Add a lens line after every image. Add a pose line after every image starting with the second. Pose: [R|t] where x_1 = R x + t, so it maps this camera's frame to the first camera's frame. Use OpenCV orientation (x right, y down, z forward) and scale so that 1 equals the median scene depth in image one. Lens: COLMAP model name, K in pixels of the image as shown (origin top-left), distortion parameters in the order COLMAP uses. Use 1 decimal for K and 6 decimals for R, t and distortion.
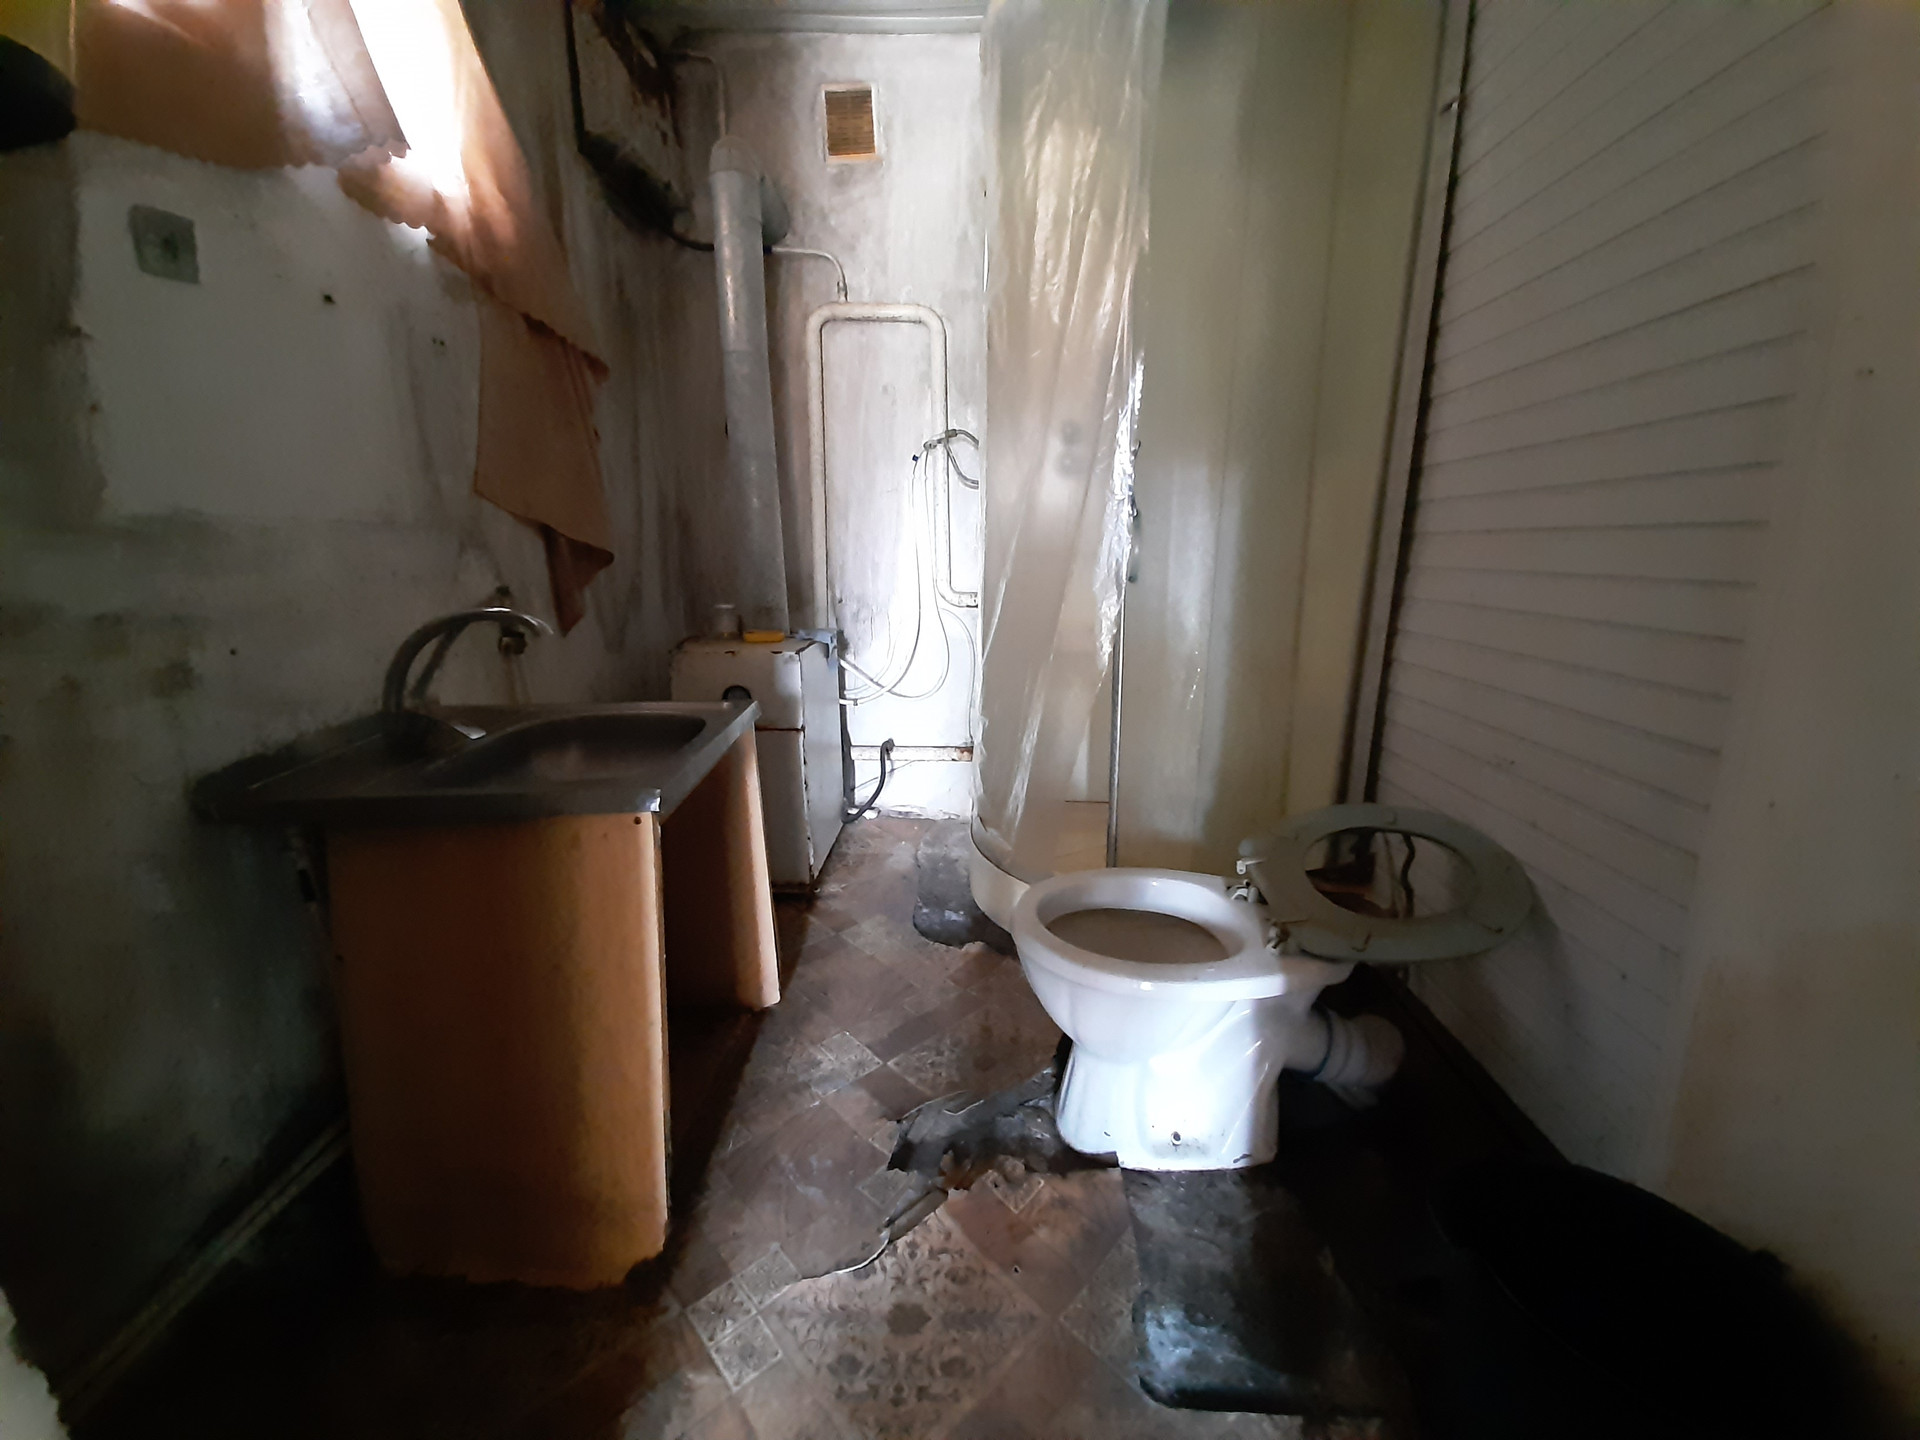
lens RADIAL K [[750.7, 0, 983.2], [0, 750.7, 719.2], [0, 0, 1]] dist [0.013766, -0.013294]
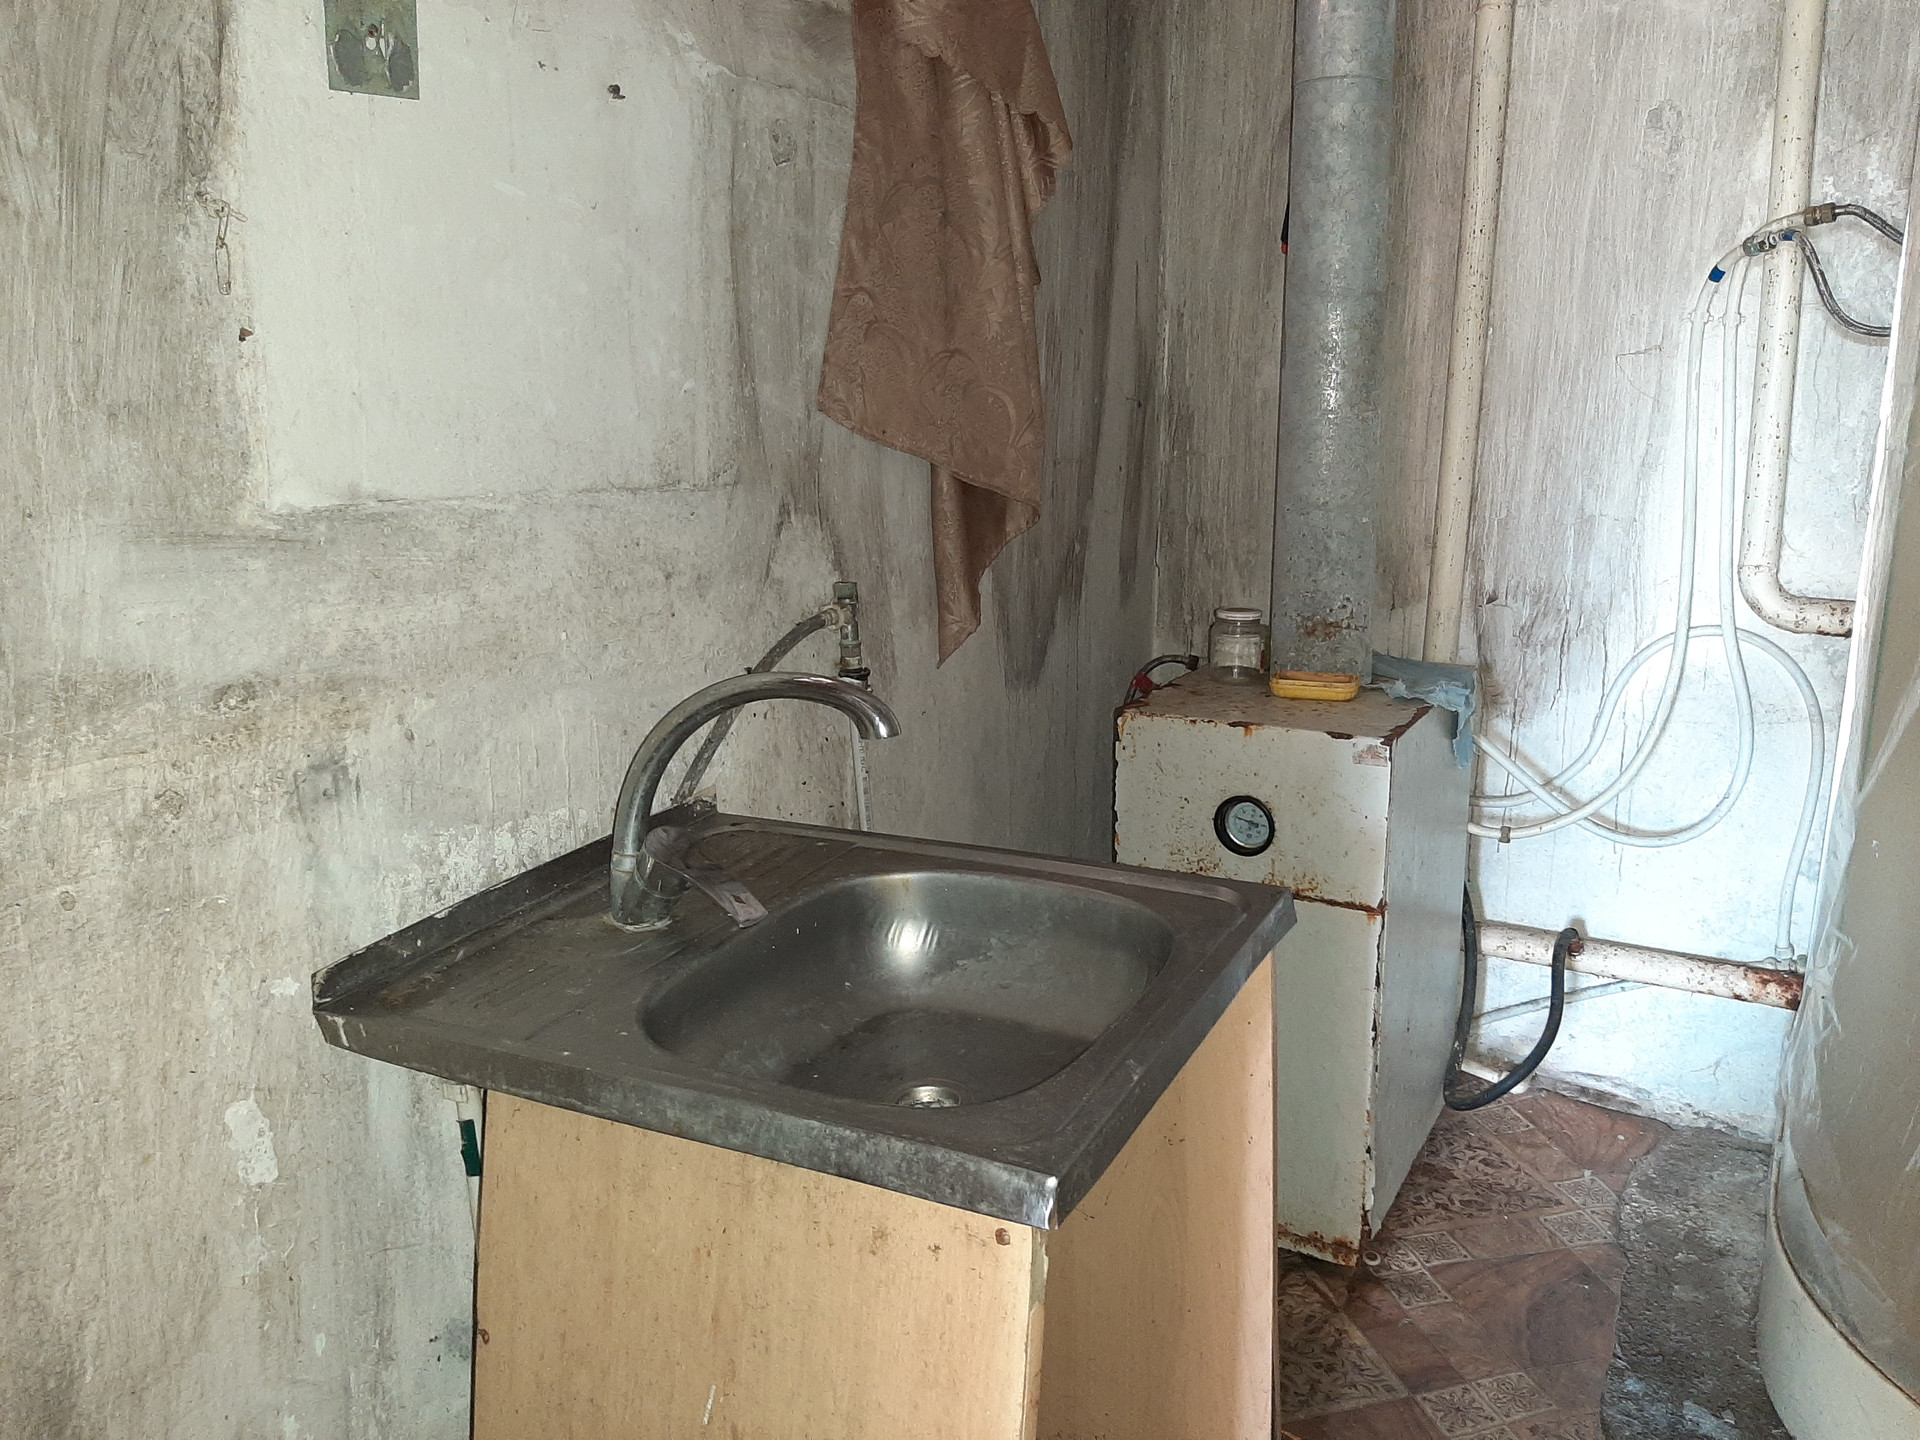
lens RADIAL K [[1487.3, 0, 986.6], [0, 1487.3, 706.8], [0, 0, 1]] dist [0.074229, -0.140257]
pose [[0.879466, 0.094534, -0.466479, -0.036750], [-0.103683, 0.994592, 0.006083, -0.073485], [0.464531, 0.043016, 0.884511, 0.087210]]
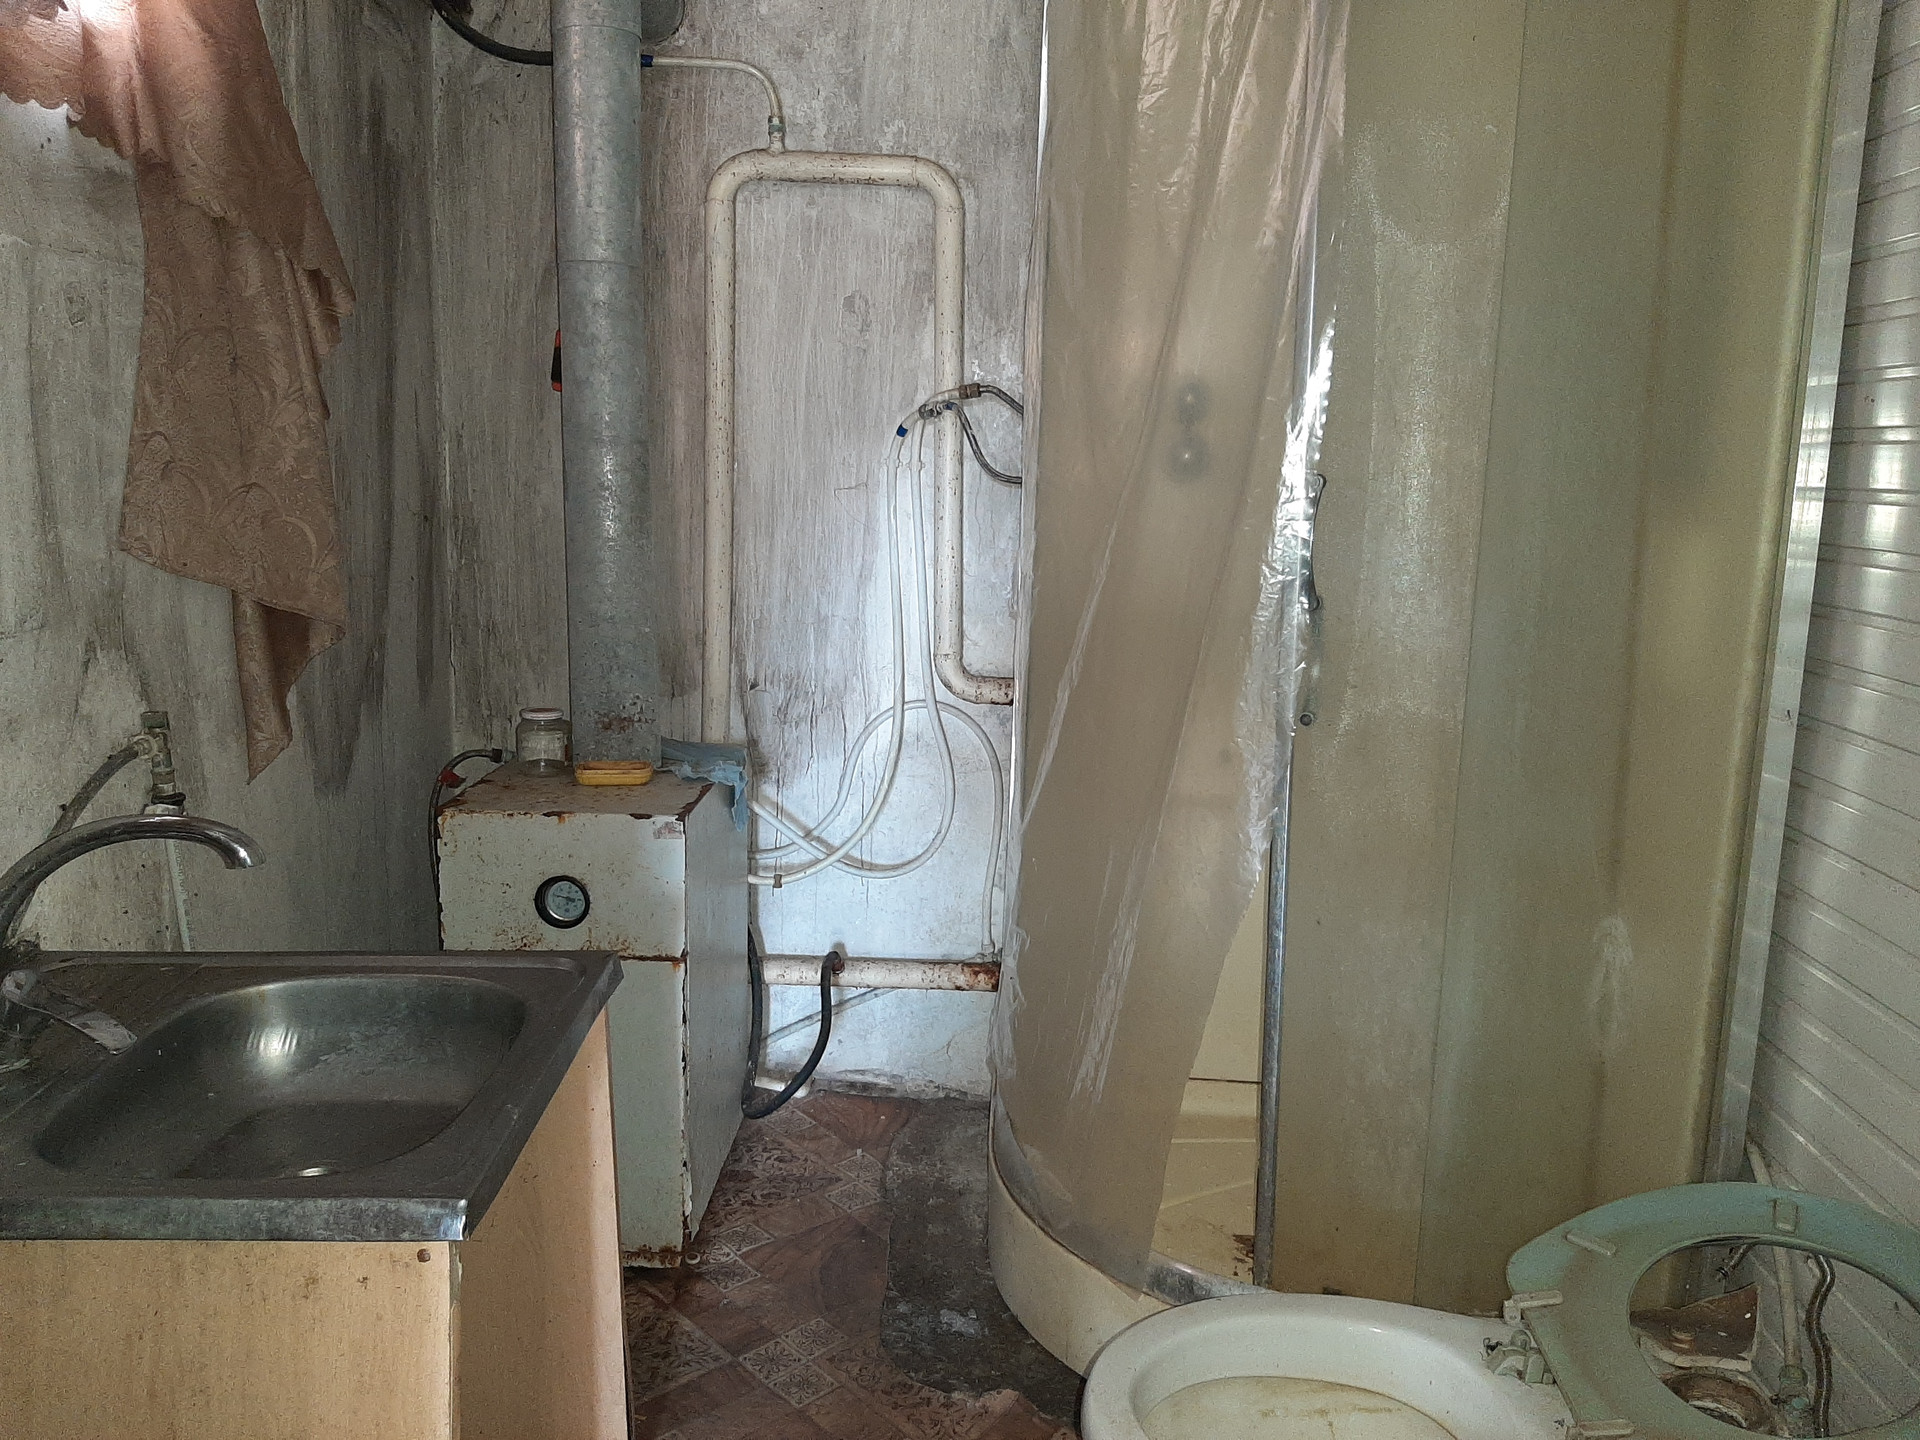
lens RADIAL K [[1487.3, 0, 978.4], [0, 1487.3, 704.0], [0, 0, 1]] dist [0.074229, -0.140257]
pose [[0.999669, 0.021010, -0.014841, -0.016333], [-0.021899, 0.997804, -0.062518, -0.088397], [0.013494, 0.062822, 0.997934, -0.055209]]
